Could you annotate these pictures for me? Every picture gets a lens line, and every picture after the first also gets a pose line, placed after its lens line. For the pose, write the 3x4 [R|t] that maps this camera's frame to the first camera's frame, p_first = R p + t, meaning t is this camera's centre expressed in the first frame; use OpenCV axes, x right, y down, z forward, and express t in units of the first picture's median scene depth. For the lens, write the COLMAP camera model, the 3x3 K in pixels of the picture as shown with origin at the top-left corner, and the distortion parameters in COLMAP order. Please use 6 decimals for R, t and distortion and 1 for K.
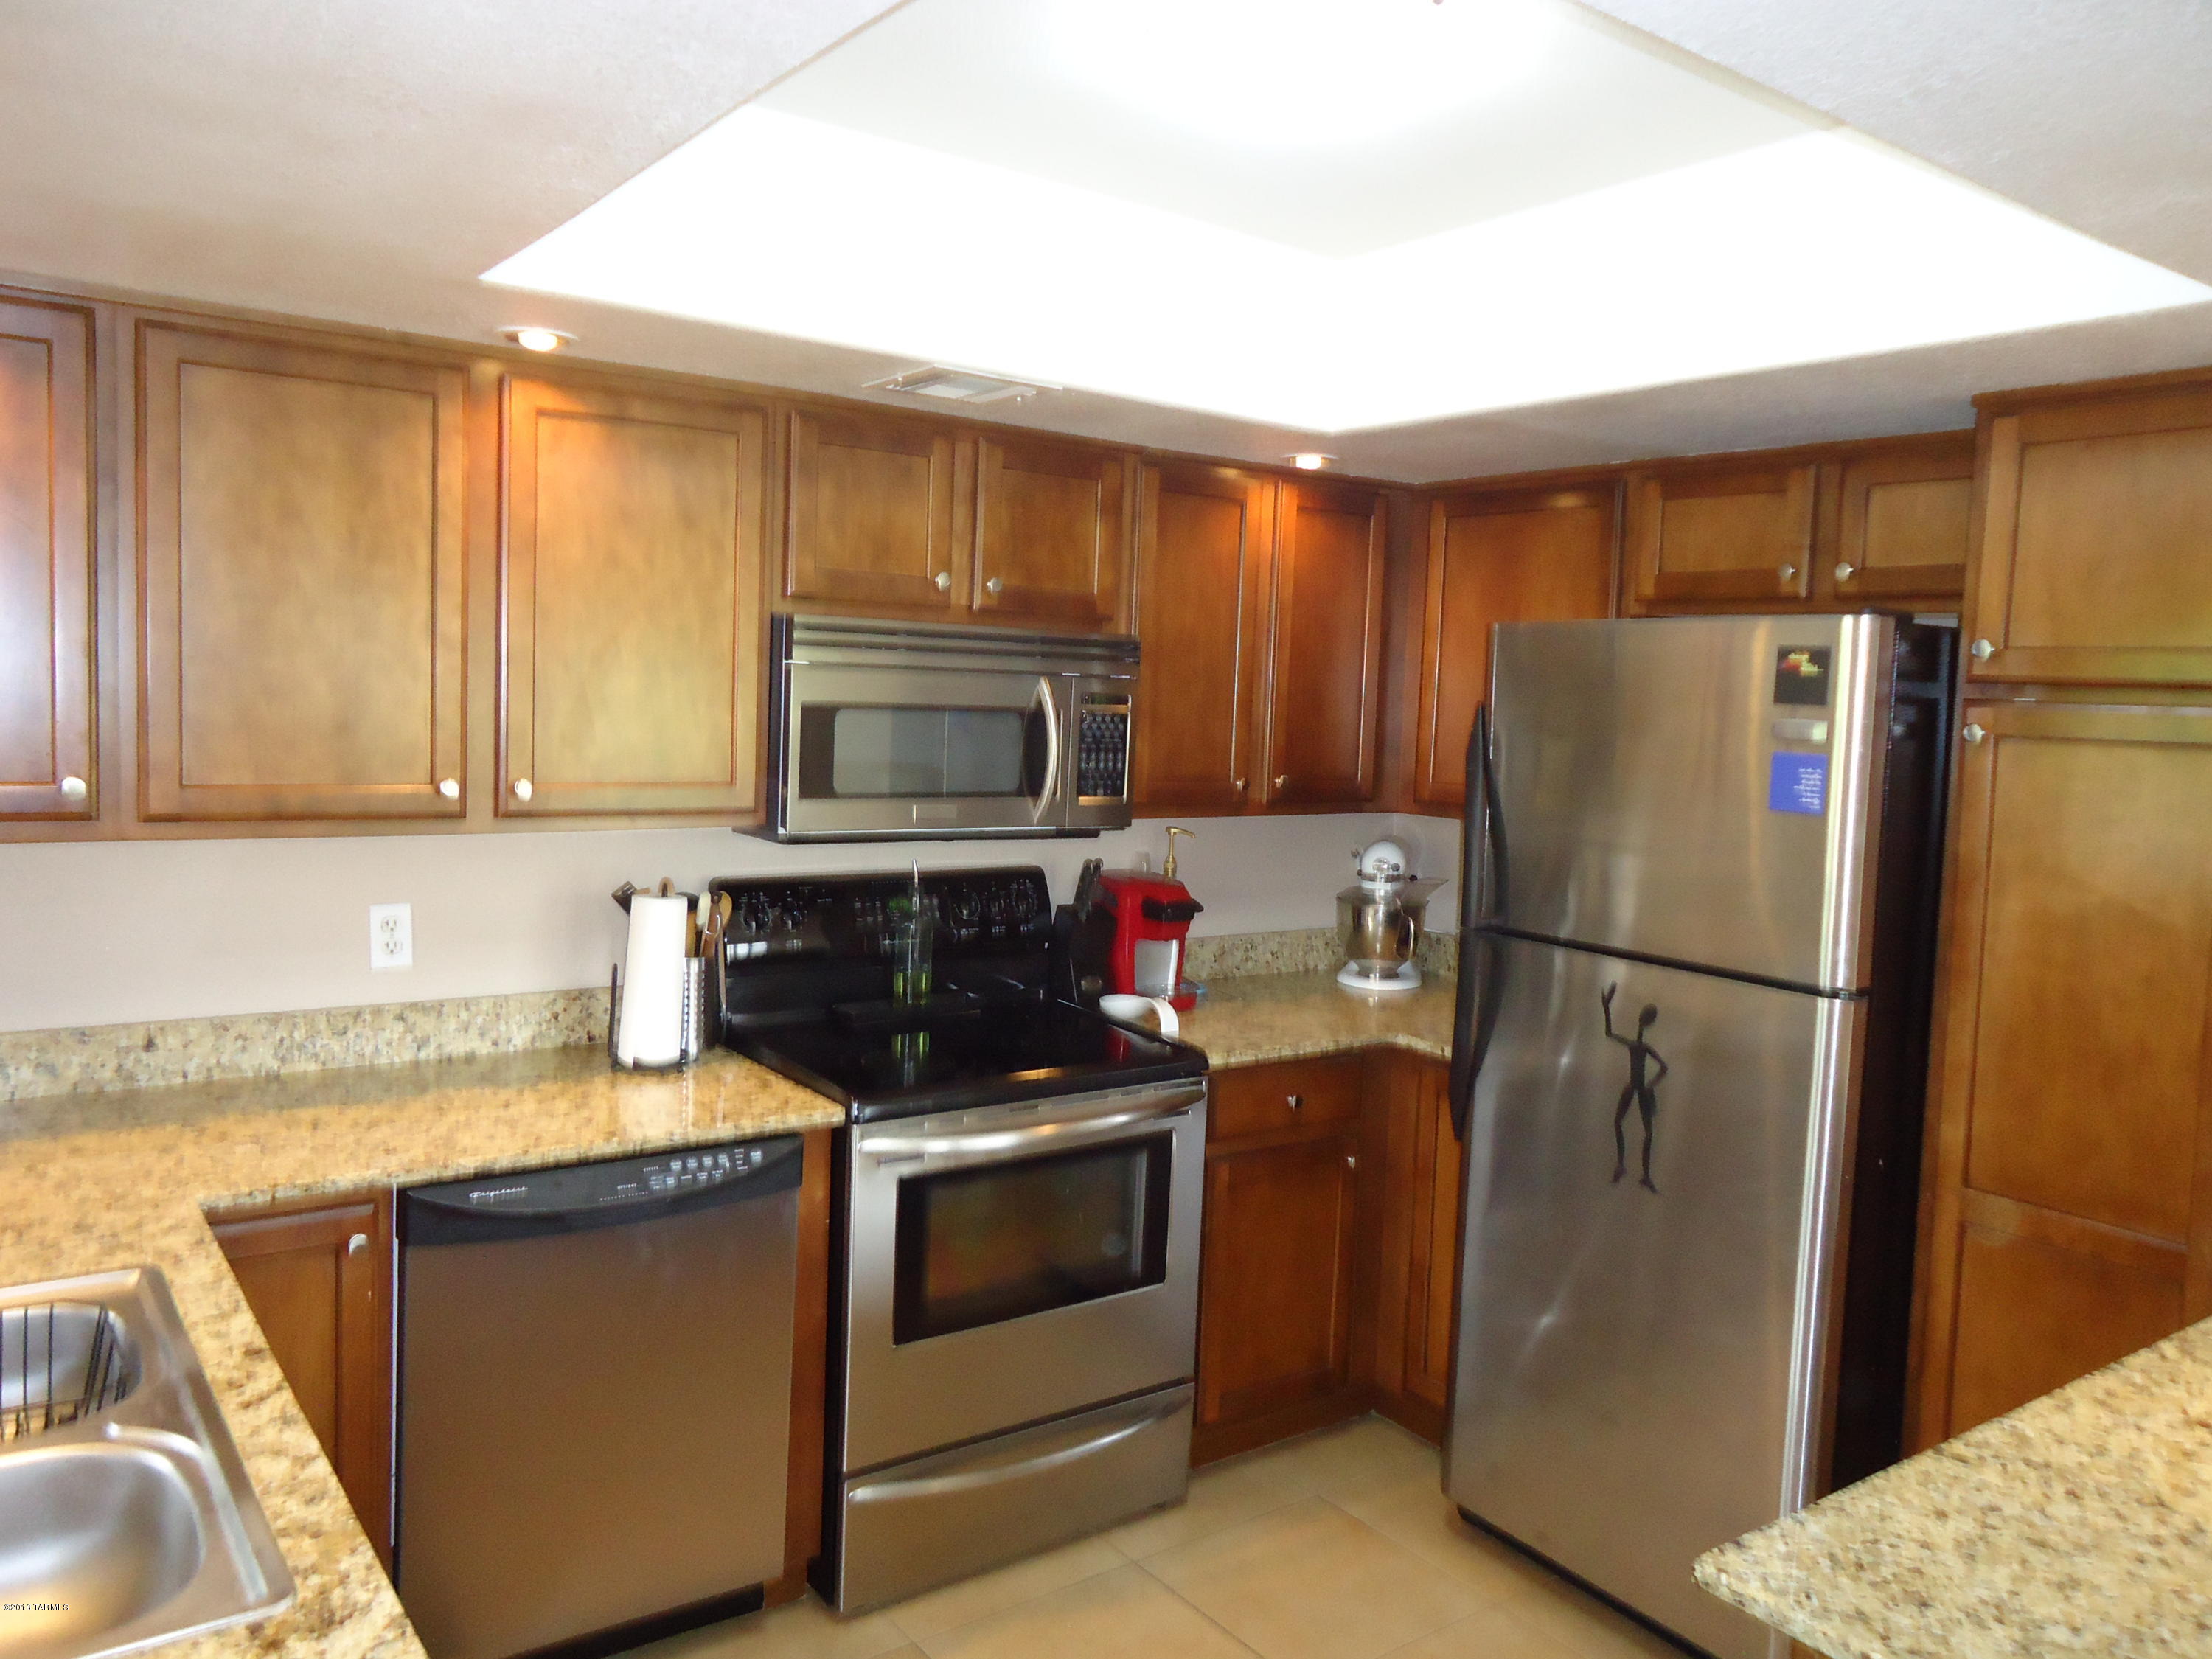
lens RADIAL K [[1645.9, 0, 1117.4], [0, 1645.9, 817.8], [0, 0, 1]] dist [-0.008220, 0.003604]
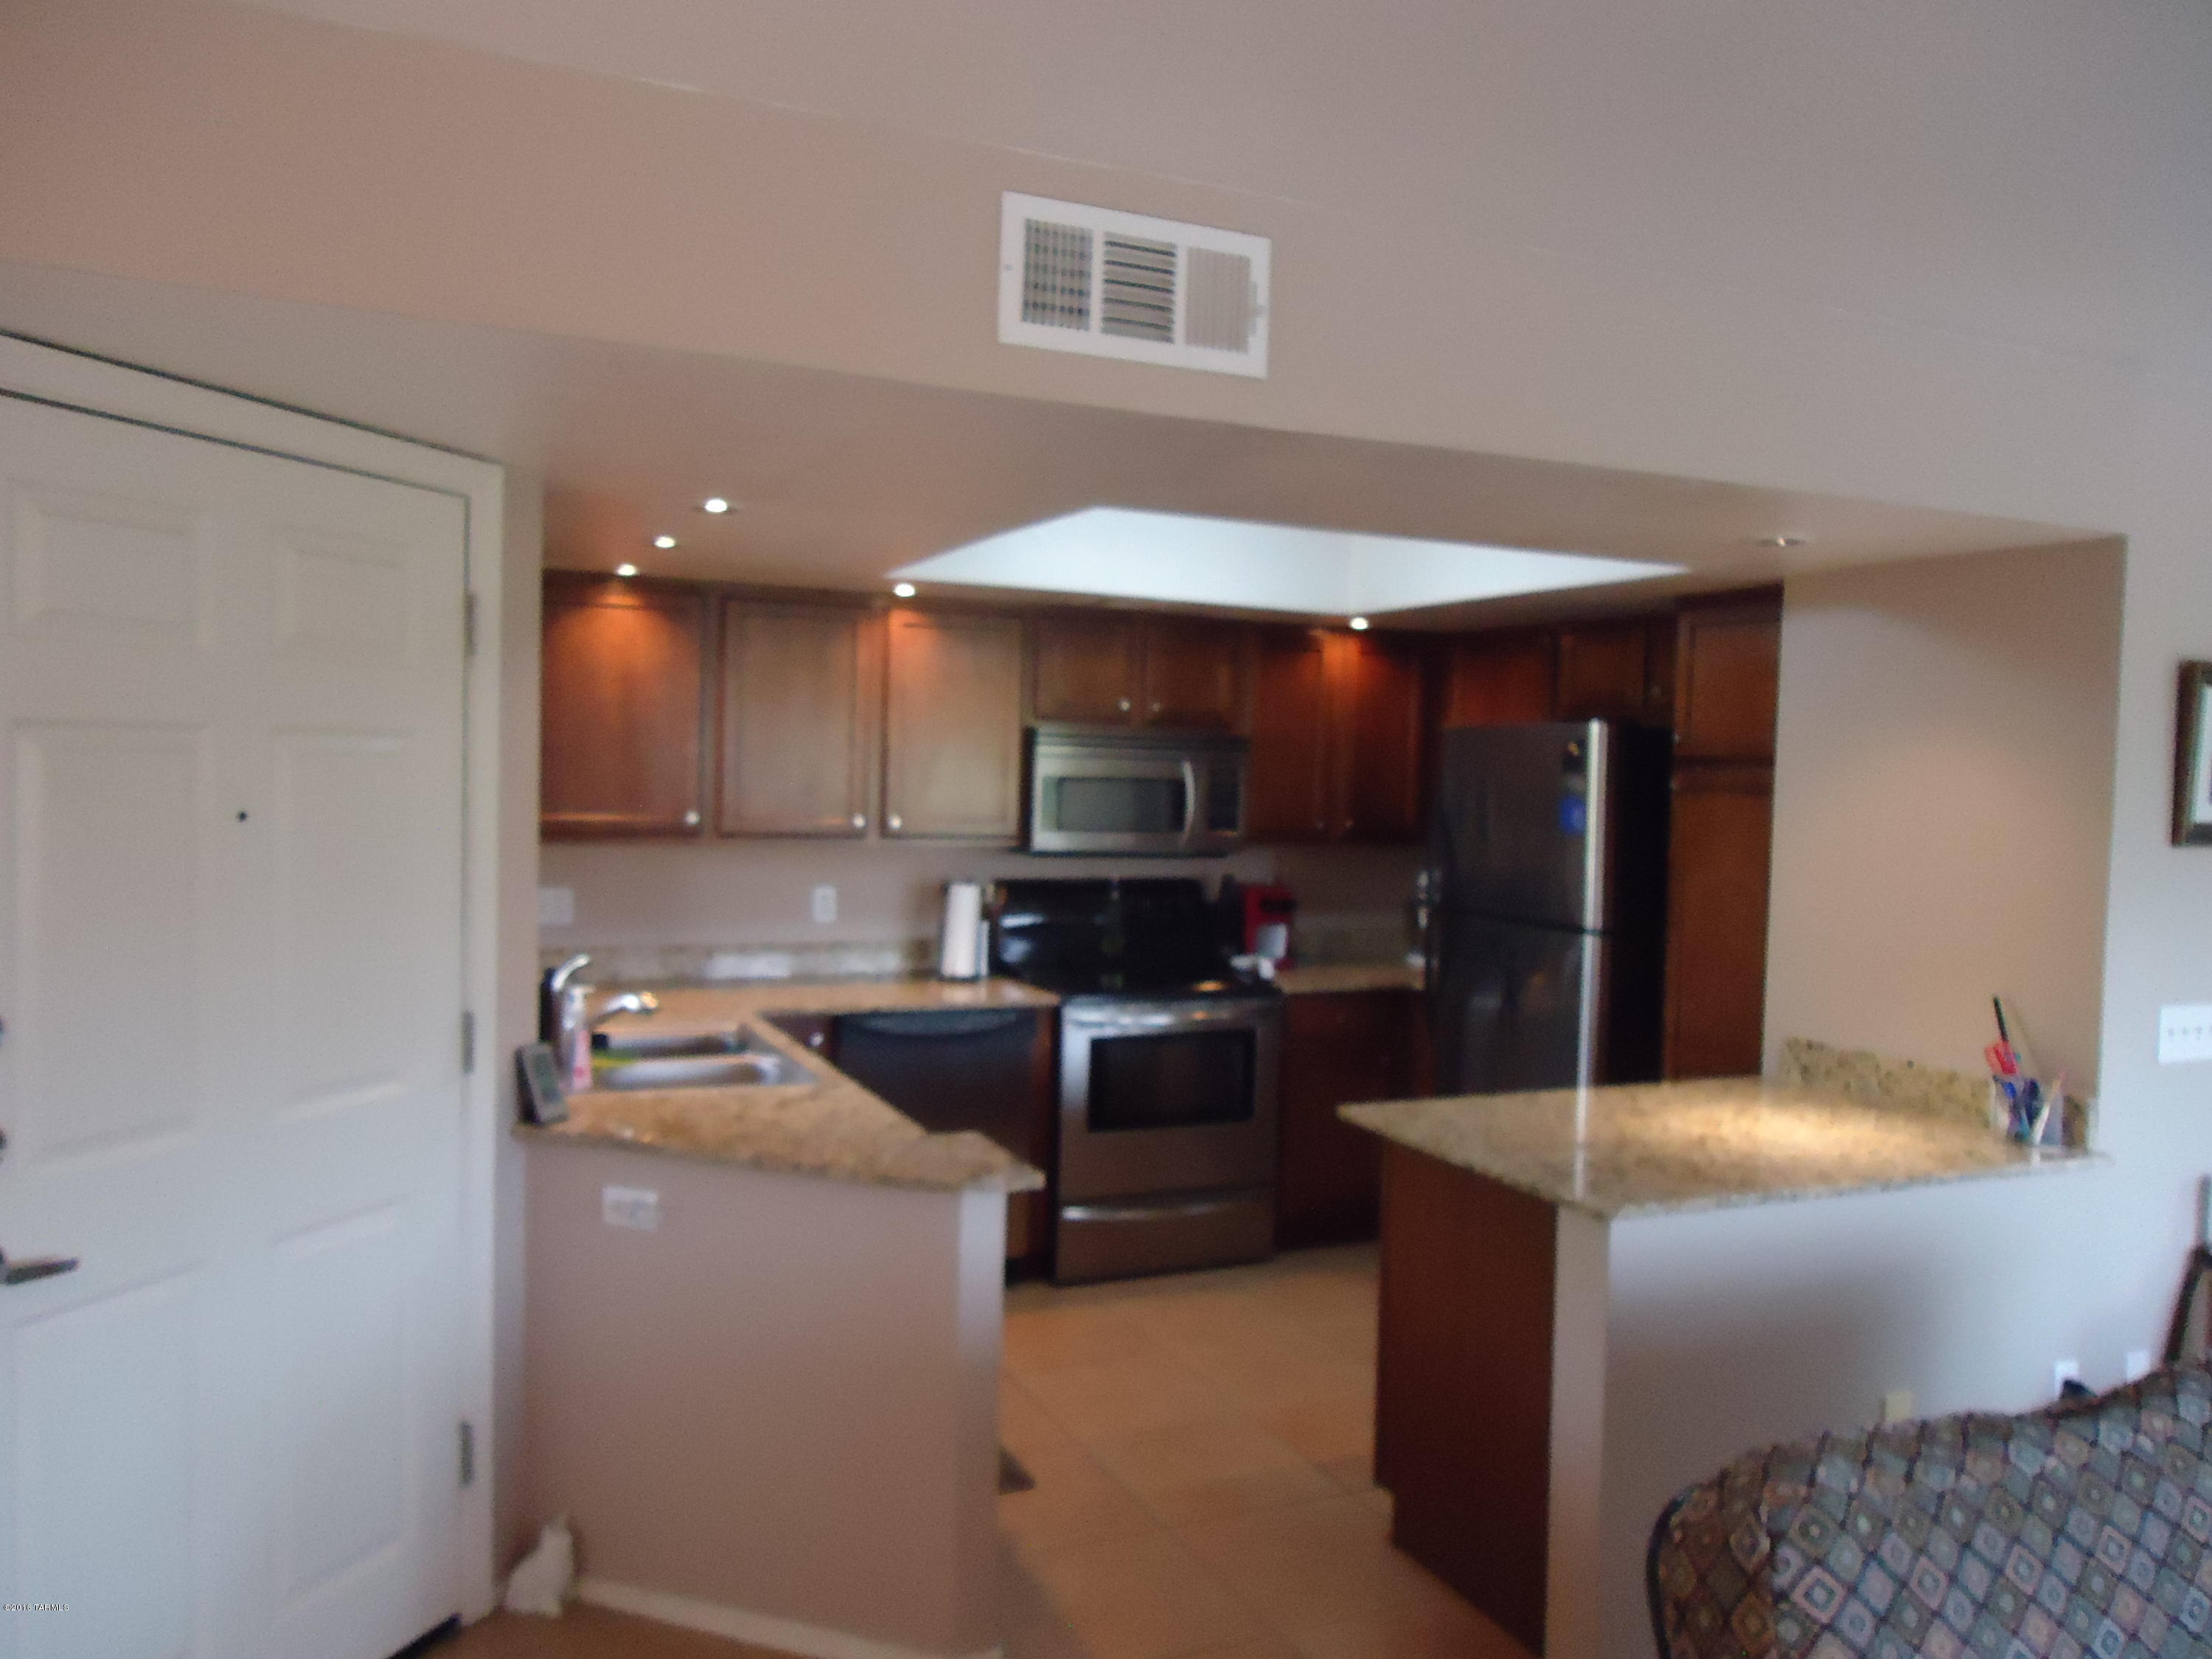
lens RADIAL K [[1645.9, 0, 1101.9], [0, 1645.9, 832.9], [0, 0, 1]] dist [-0.008220, 0.003604]
pose [[0.977970, -0.002493, -0.208730, 0.236328], [-0.005952, 0.999189, -0.039825, 0.060156], [0.208660, 0.040190, 0.977162, -0.708339]]
